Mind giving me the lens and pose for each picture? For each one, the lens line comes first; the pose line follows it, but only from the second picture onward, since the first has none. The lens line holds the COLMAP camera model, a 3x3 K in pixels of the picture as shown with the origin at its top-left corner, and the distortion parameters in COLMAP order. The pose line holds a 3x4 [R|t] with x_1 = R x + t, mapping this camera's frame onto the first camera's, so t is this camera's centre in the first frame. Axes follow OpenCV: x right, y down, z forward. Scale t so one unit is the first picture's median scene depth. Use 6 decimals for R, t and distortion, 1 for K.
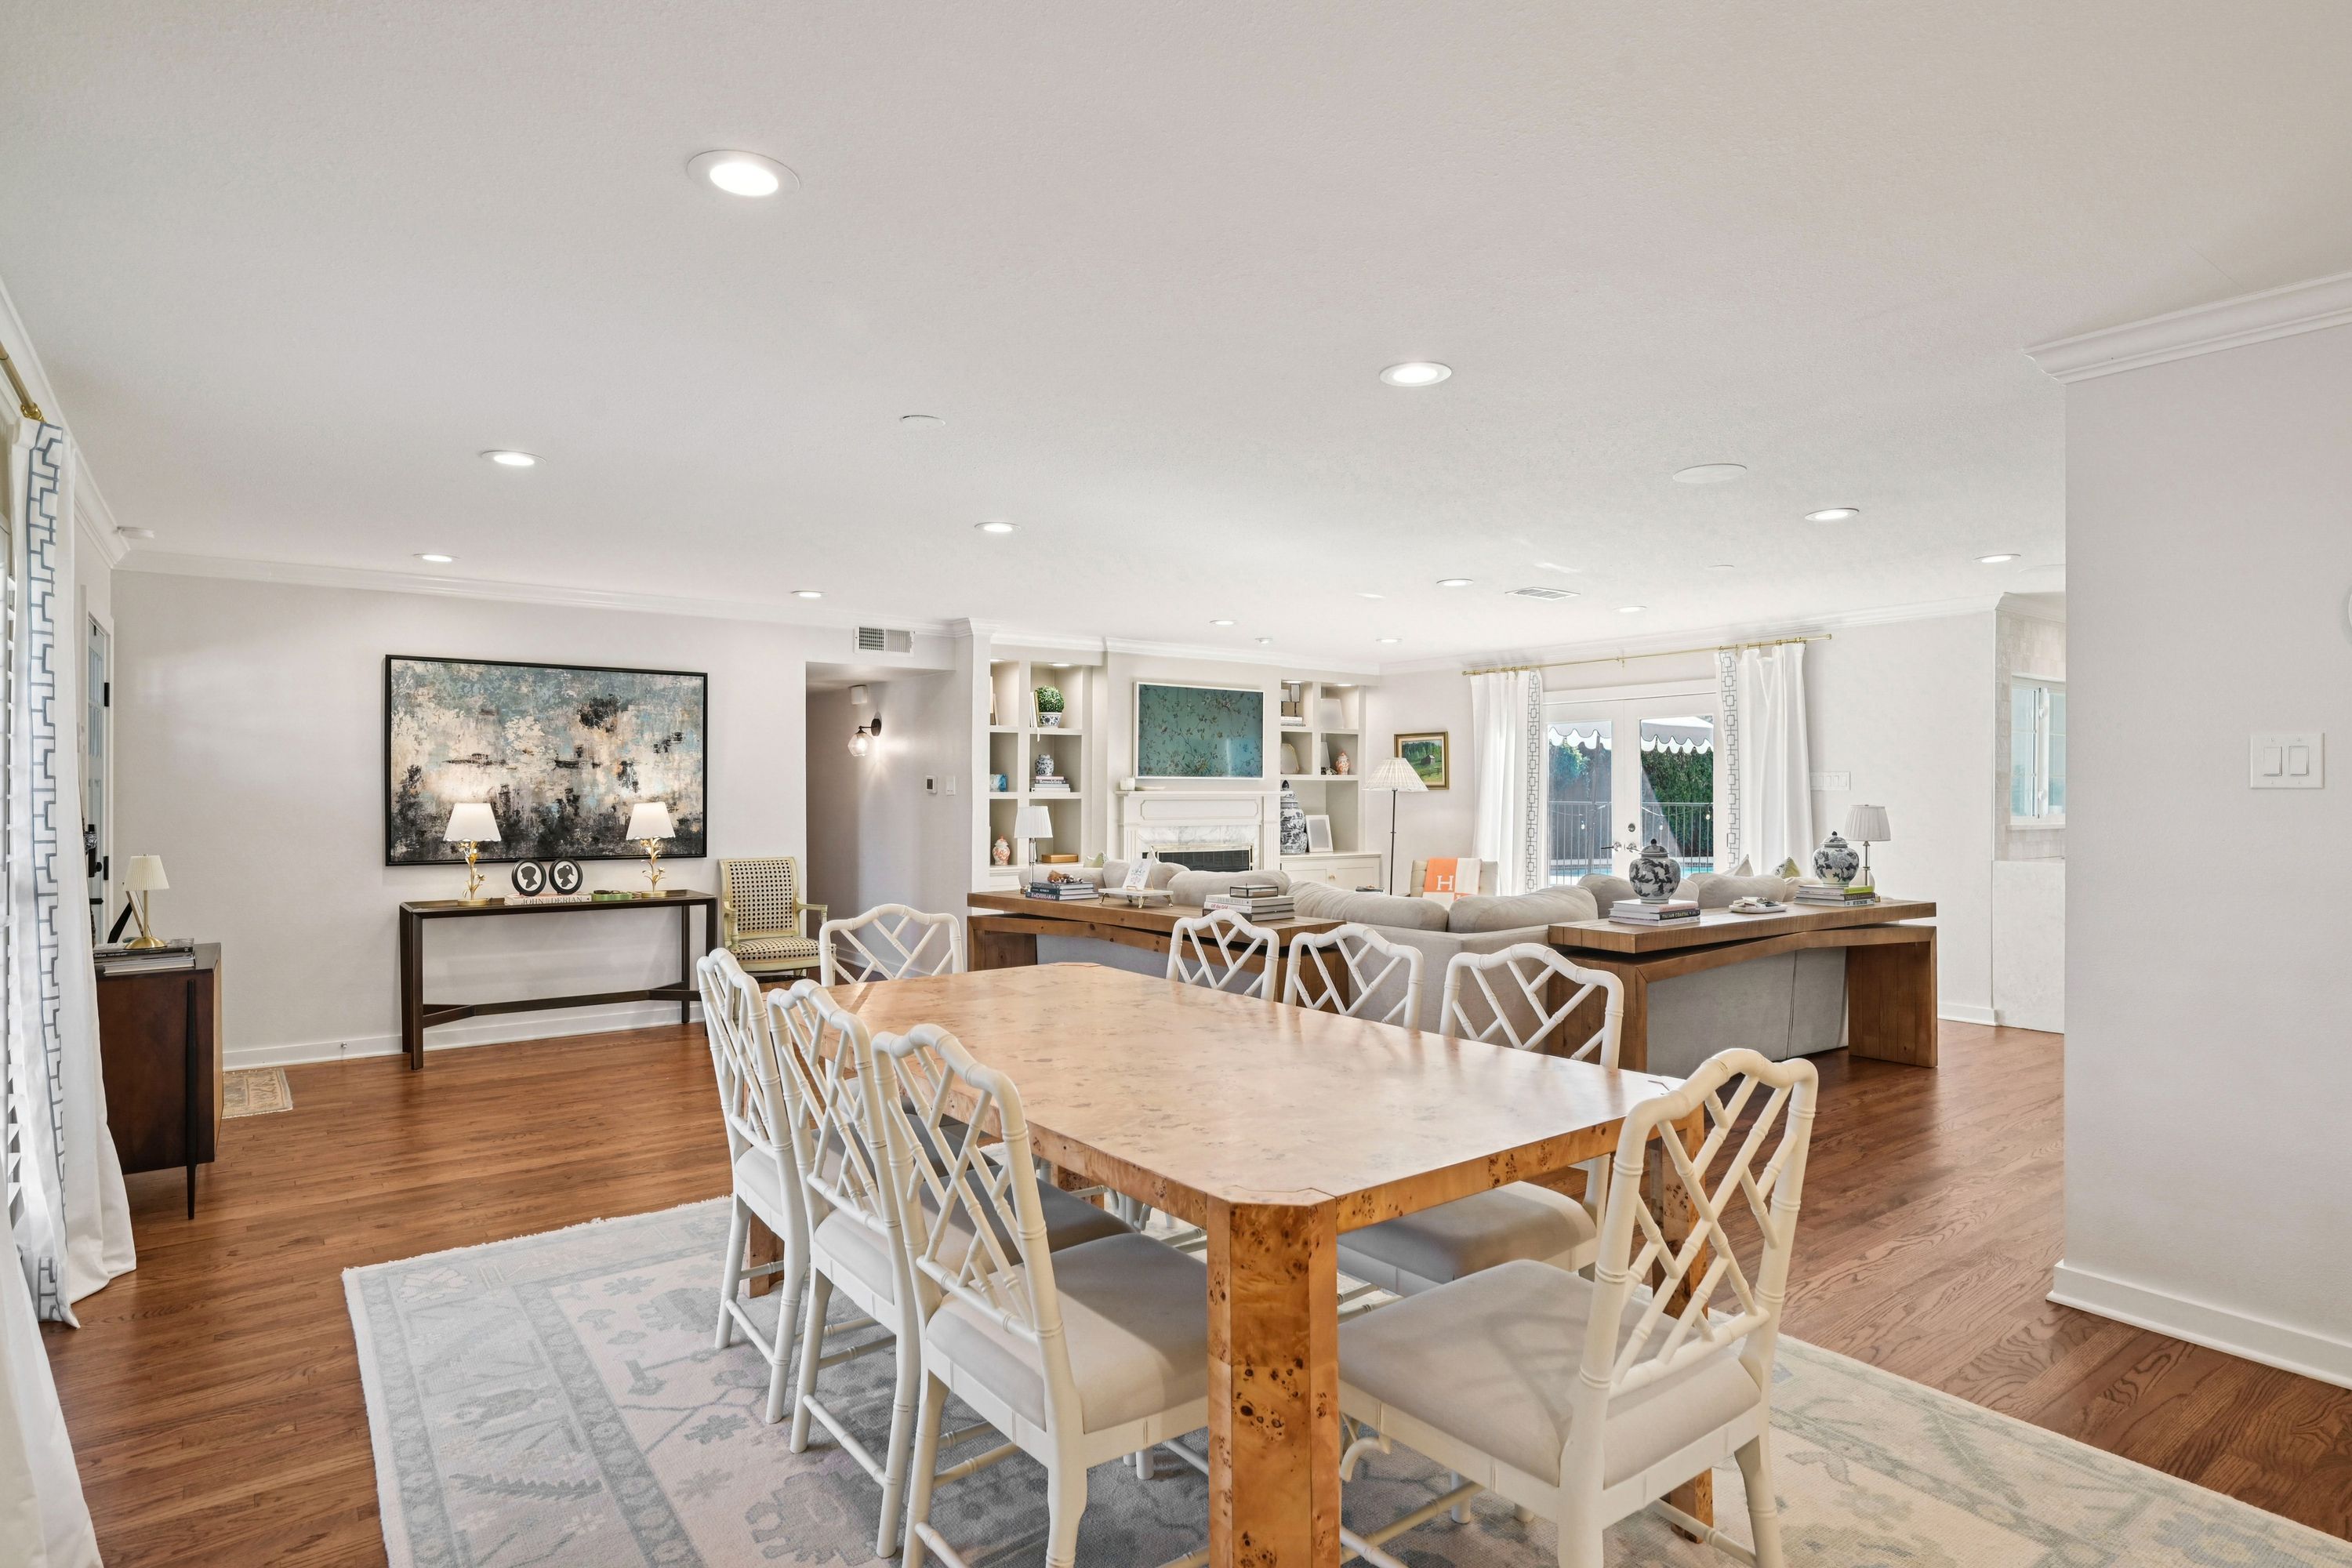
lens RADIAL K [[1312.2, 0, 1175.7], [0, 1312.2, 788.2], [0, 0, 1]] dist [-0.003491, -0.001210]
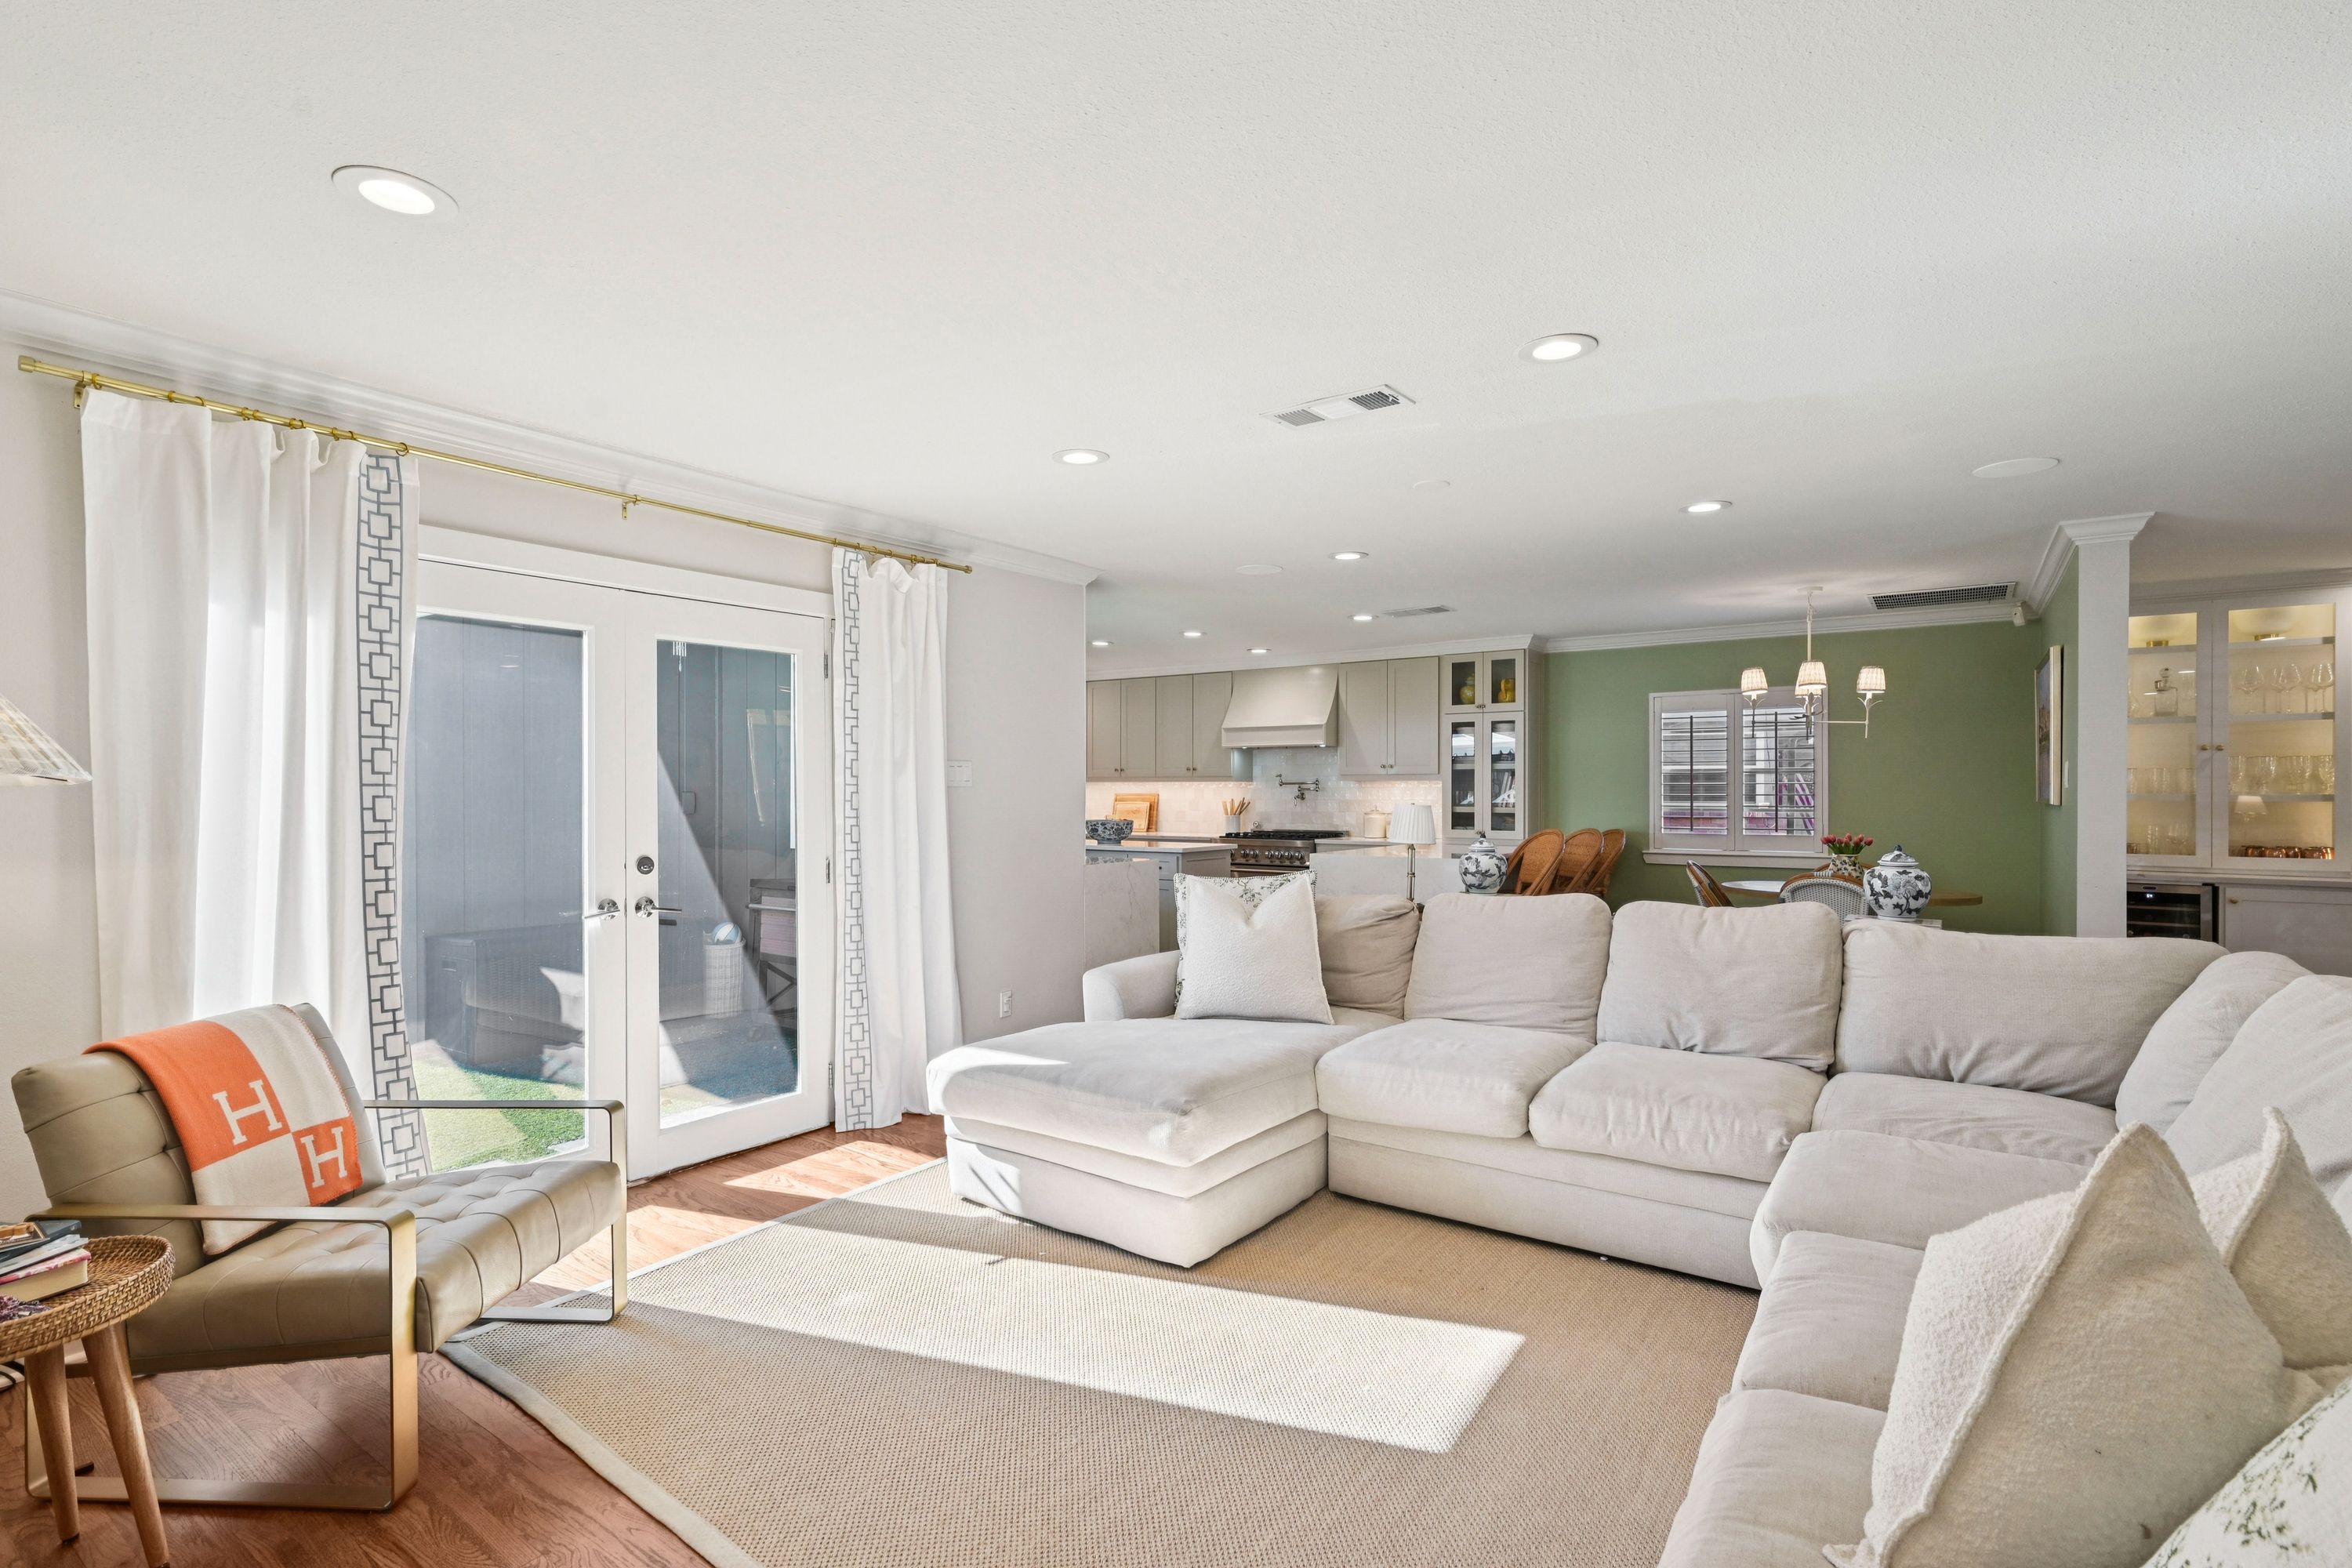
lens RADIAL K [[1102.2, 0, 1188.2], [0, 1102.2, 788.0], [0, 0, 1]] dist [0.002192, -0.001075]
pose [[-0.317662, -0.000347, 0.948204, -0.087987], [-0.001878, 0.999998, -0.000264, 0.001991], [-0.948202, -0.001865, -0.317662, 0.916169]]
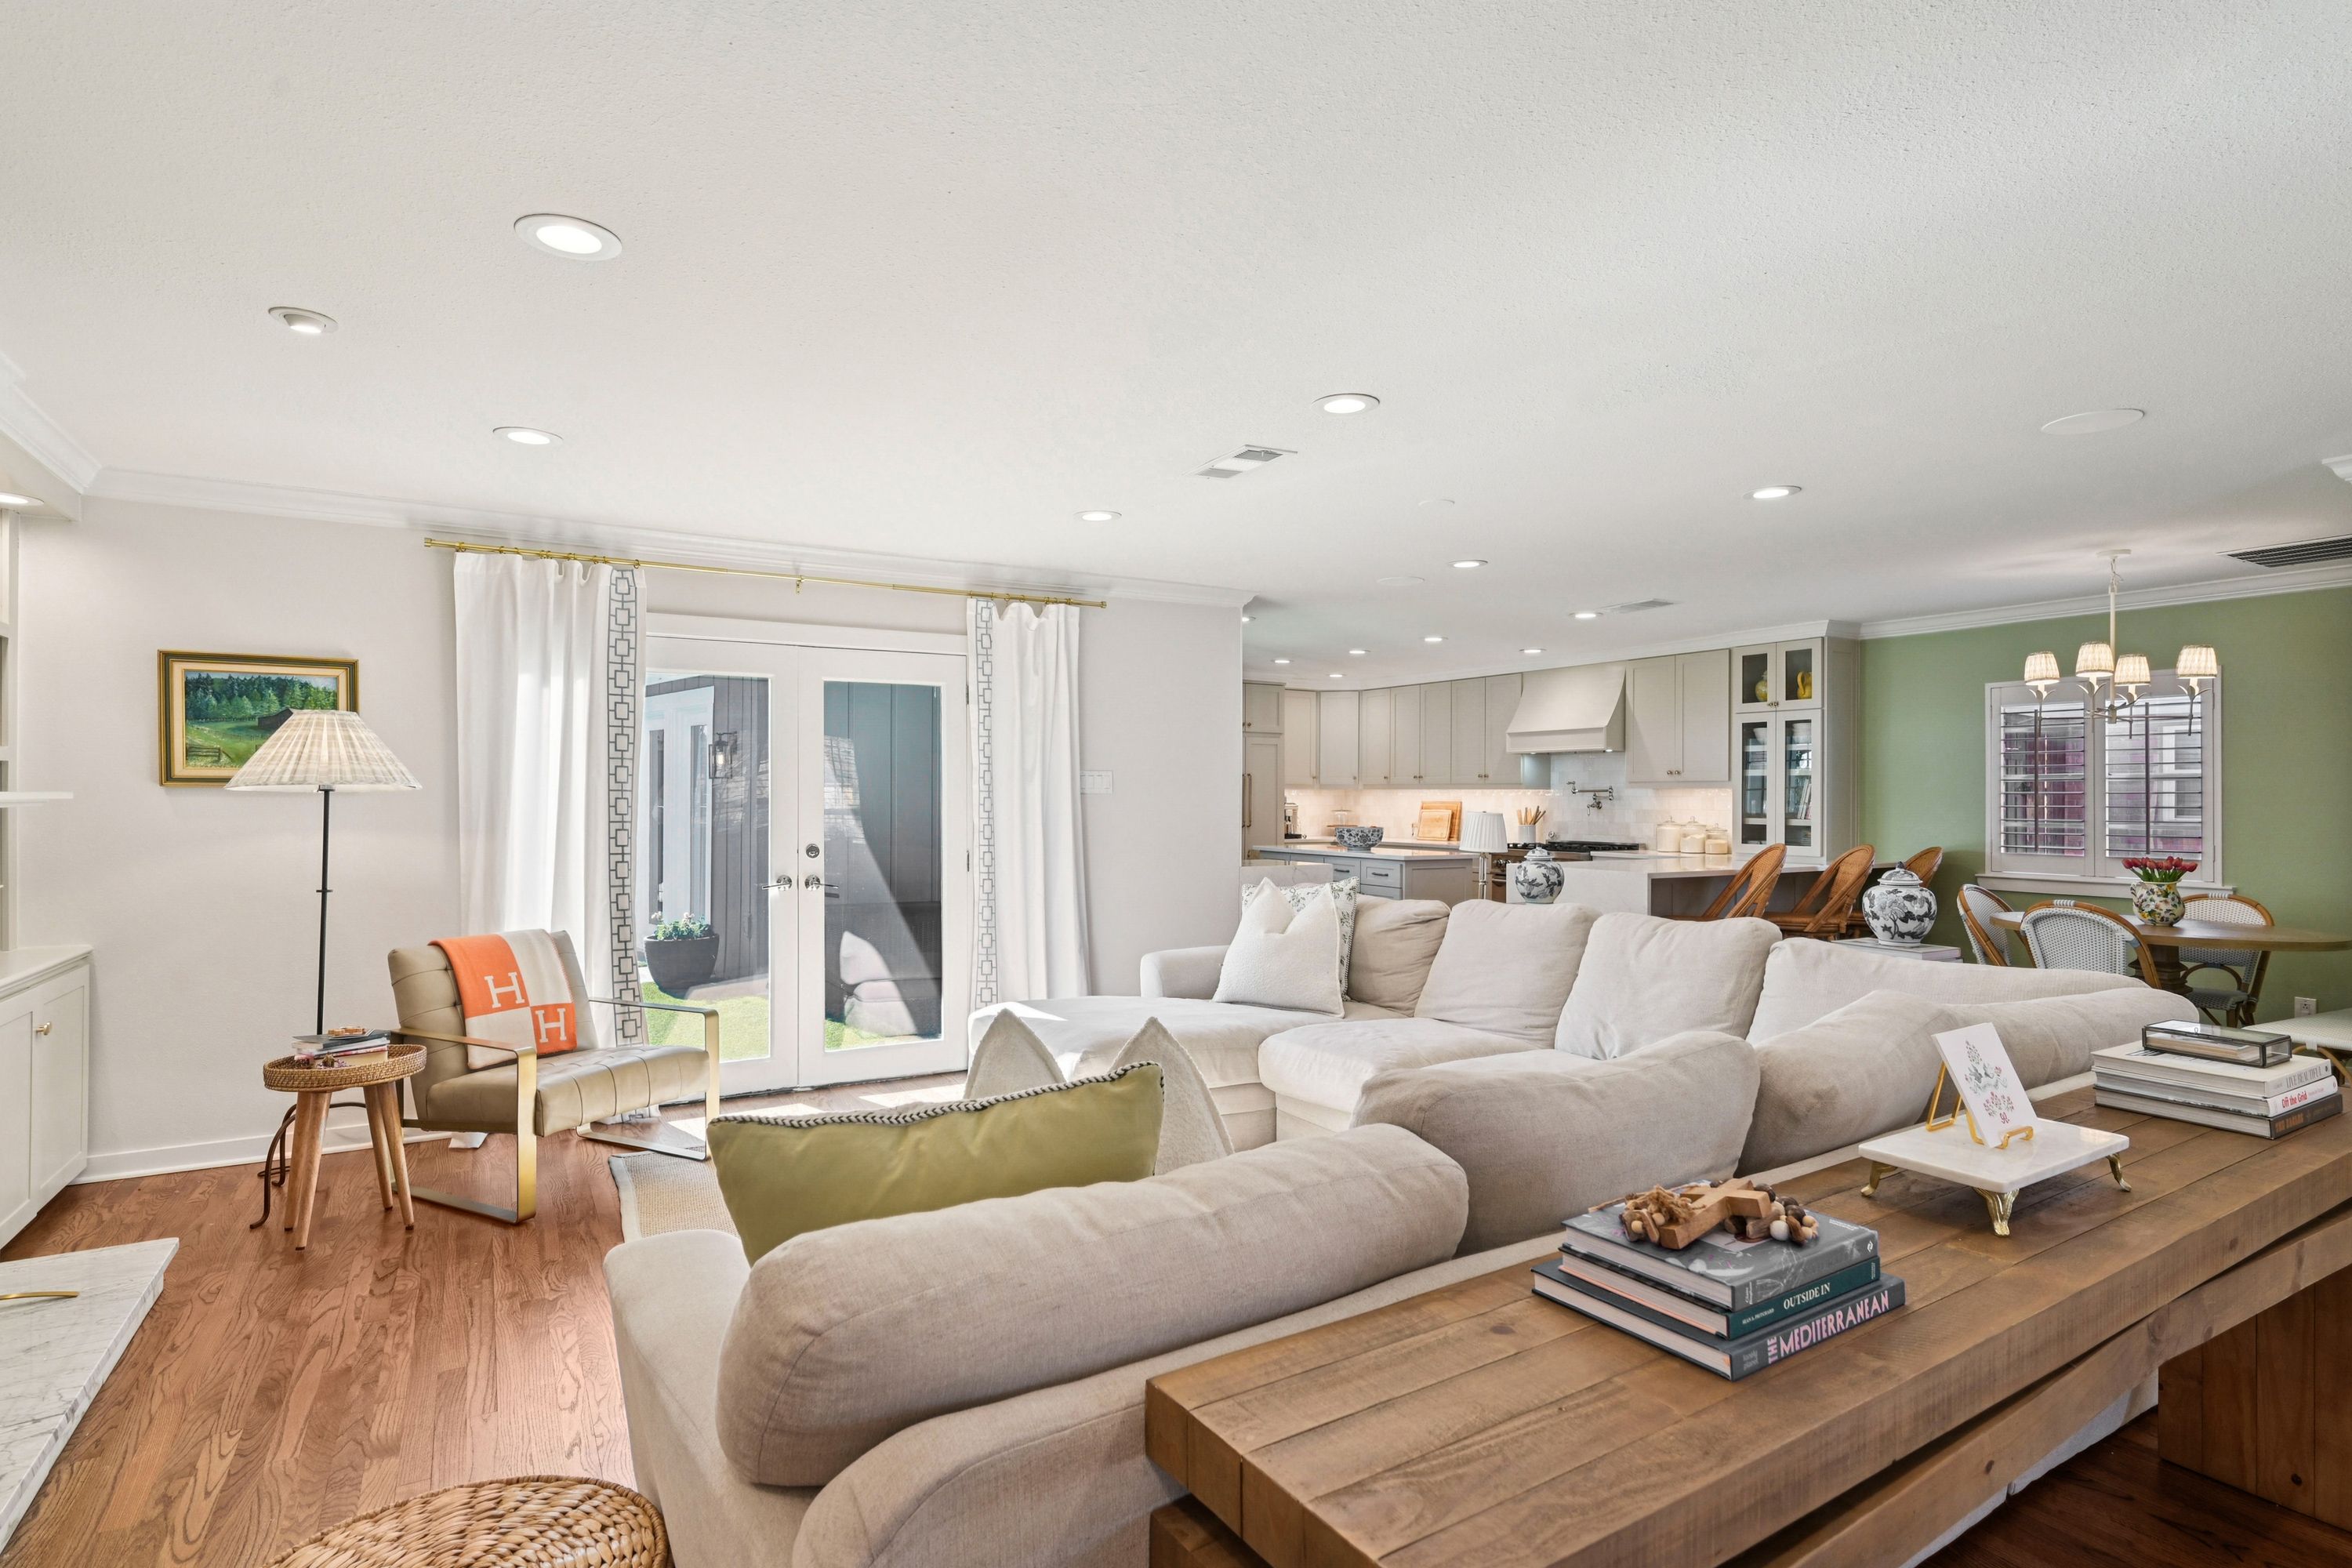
lens RADIAL K [[1191.4, 0, 1185.4], [0, 1191.4, 787.7], [0, 0, 1]] dist [-0.001716, -0.001020]
pose [[0.101773, 0.005570, 0.994792, -0.195999], [-0.006126, 0.999969, -0.004973, 0.001355], [-0.994789, -0.005588, 0.101804, 0.744824]]
